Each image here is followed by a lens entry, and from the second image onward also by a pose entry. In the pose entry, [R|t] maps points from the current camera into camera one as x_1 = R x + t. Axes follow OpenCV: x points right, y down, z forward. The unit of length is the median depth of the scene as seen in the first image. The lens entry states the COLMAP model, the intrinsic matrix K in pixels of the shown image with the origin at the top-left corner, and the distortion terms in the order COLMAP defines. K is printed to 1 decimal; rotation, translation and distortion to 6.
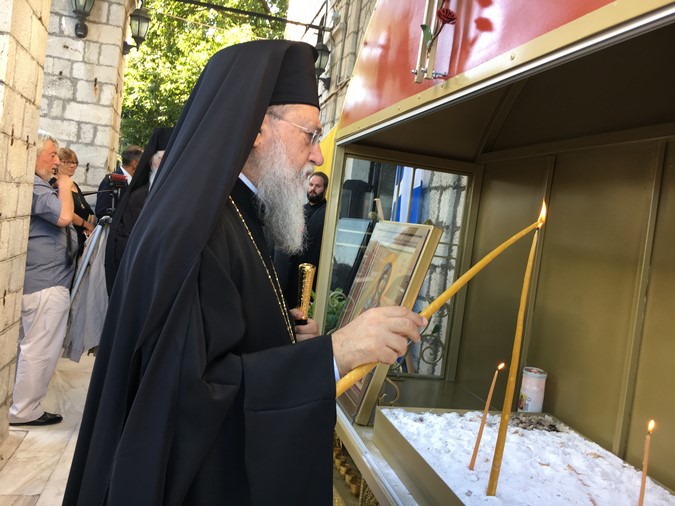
lens RADIAL K [[592.6, 0, 346.6], [0, 592.6, 238.9], [0, 0, 1]] dist [0.063534, -0.084141]
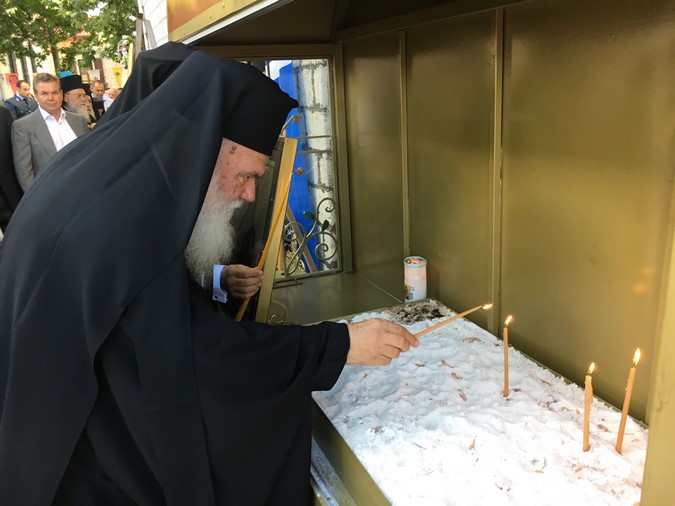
lens RADIAL K [[592.6, 0, 335.7], [0, 592.6, 254.5], [0, 0, 1]] dist [0.063534, -0.084141]
pose [[0.975085, -0.205987, 0.082334, 0.054018], [0.178388, 0.948732, 0.260930, -0.039652], [-0.131861, -0.239742, 0.961840, 0.026941]]
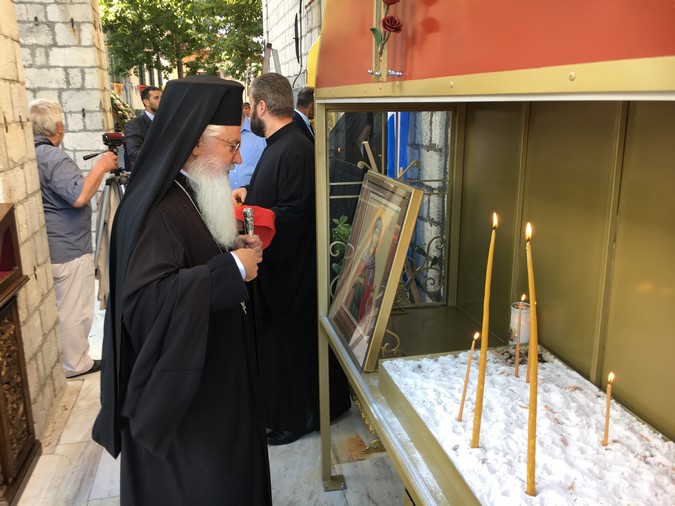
lens RADIAL K [[592.6, 0, 339.0], [0, 592.6, 247.6], [0, 0, 1]] dist [0.063534, -0.084141]
pose [[0.990952, -0.122566, -0.054698, 0.029978], [0.131181, 0.970646, 0.201587, -0.076037], [0.028385, -0.206938, 0.977942, -0.025755]]
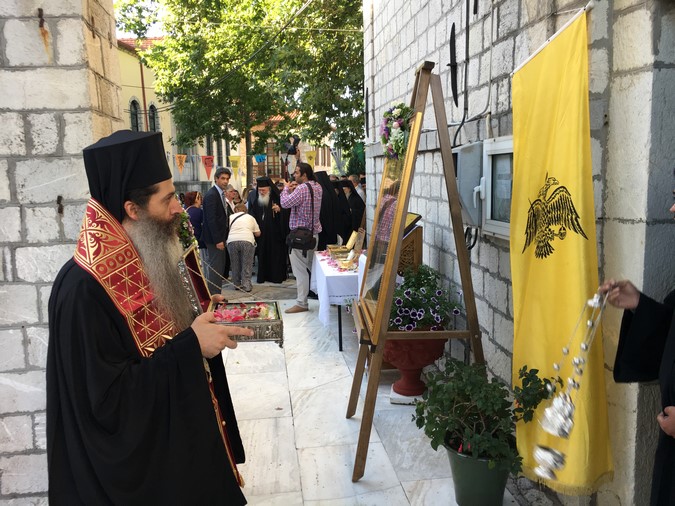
lens RADIAL K [[592.6, 0, 338.1], [0, 592.6, 253.2], [0, 0, 1]] dist [0.063534, -0.084141]
pose [[0.980812, -0.131787, -0.143666, -0.251415], [0.145417, 0.985371, 0.088874, -0.150390], [0.129852, -0.108060, 0.985627, 0.908956]]
